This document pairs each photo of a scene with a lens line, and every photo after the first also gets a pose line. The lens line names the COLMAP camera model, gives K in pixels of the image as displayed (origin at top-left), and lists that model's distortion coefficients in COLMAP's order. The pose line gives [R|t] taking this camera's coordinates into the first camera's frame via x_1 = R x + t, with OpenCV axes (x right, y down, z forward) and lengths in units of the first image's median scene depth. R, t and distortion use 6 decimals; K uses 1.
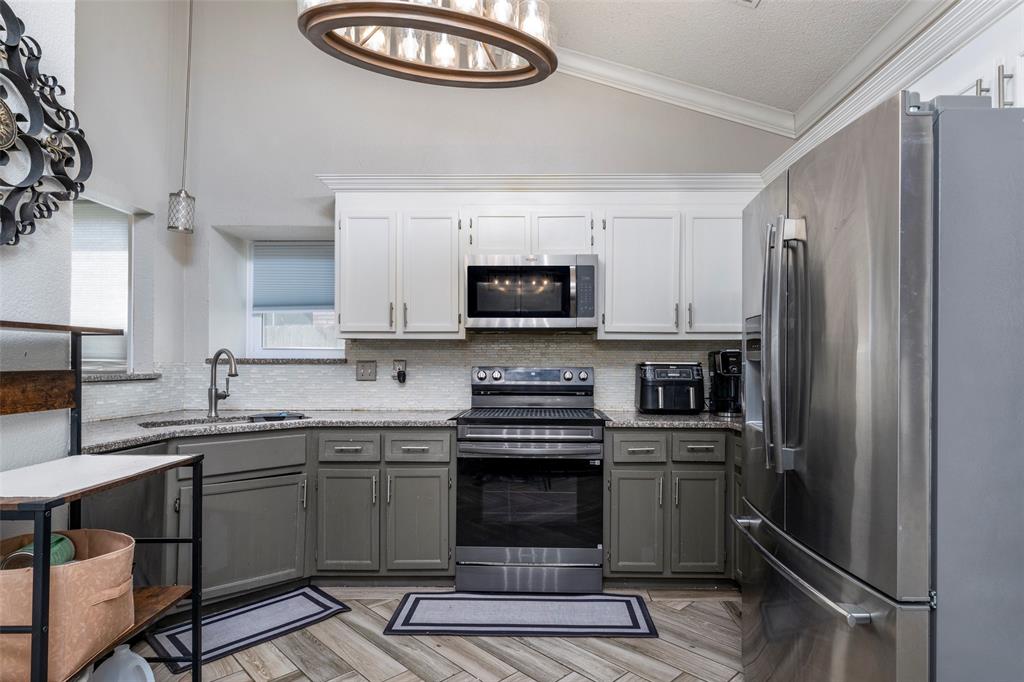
lens RADIAL K [[546.6, 0, 536.6], [0, 546.6, 358.6], [0, 0, 1]] dist [0.002057, -0.000019]
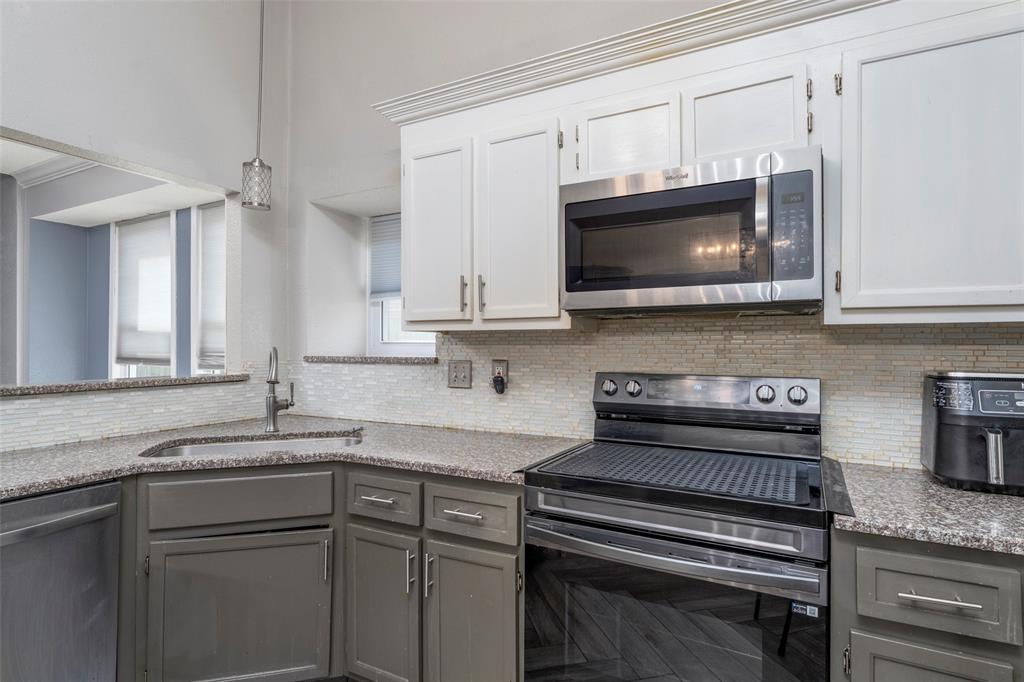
lens RADIAL K [[529.5, 0, 520.7], [0, 529.5, 341.9], [0, 0, 1]] dist [-0.001265, -0.000149]
pose [[0.888330, -0.006270, -0.459164, 0.088703], [0.005349, 0.999980, -0.003308, -0.020137], [0.459175, 0.000482, 0.888345, 0.465258]]
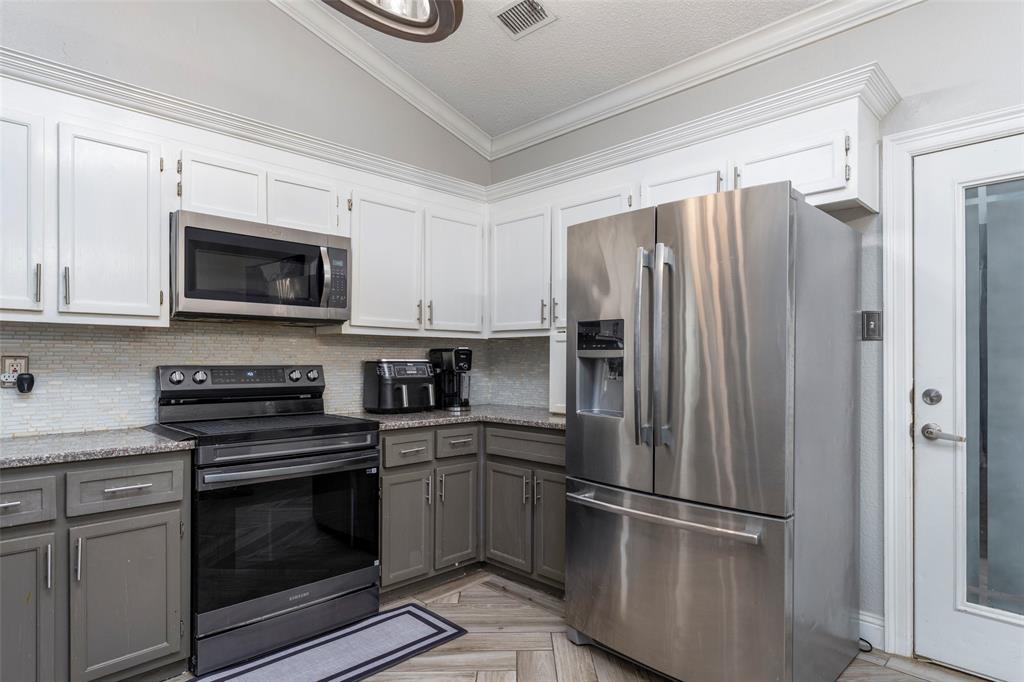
lens RADIAL K [[561.5, 0, 524.1], [0, 561.5, 359.7], [0, 0, 1]] dist [-0.001109, 0.000338]
pose [[0.694315, -0.001524, 0.719670, -0.341456], [-0.003711, 0.999977, 0.005698, 0.000783], [-0.719662, -0.006627, 0.694293, 0.160040]]
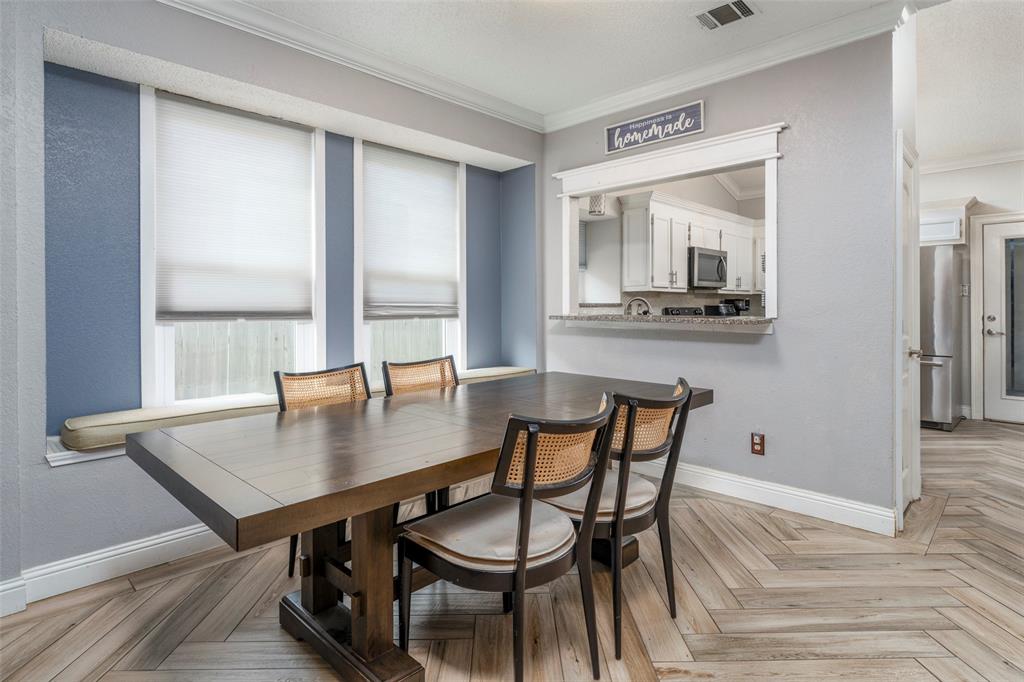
lens RADIAL K [[532.8, 0, 513.8], [0, 532.8, 308.1], [0, 0, 1]] dist [0.002506, 0.000152]
pose [[0.694744, -0.008323, 0.719209, -1.816821], [0.000980, 0.999943, 0.010624, -0.002607], [-0.719257, -0.006676, 0.694712, 0.192075]]
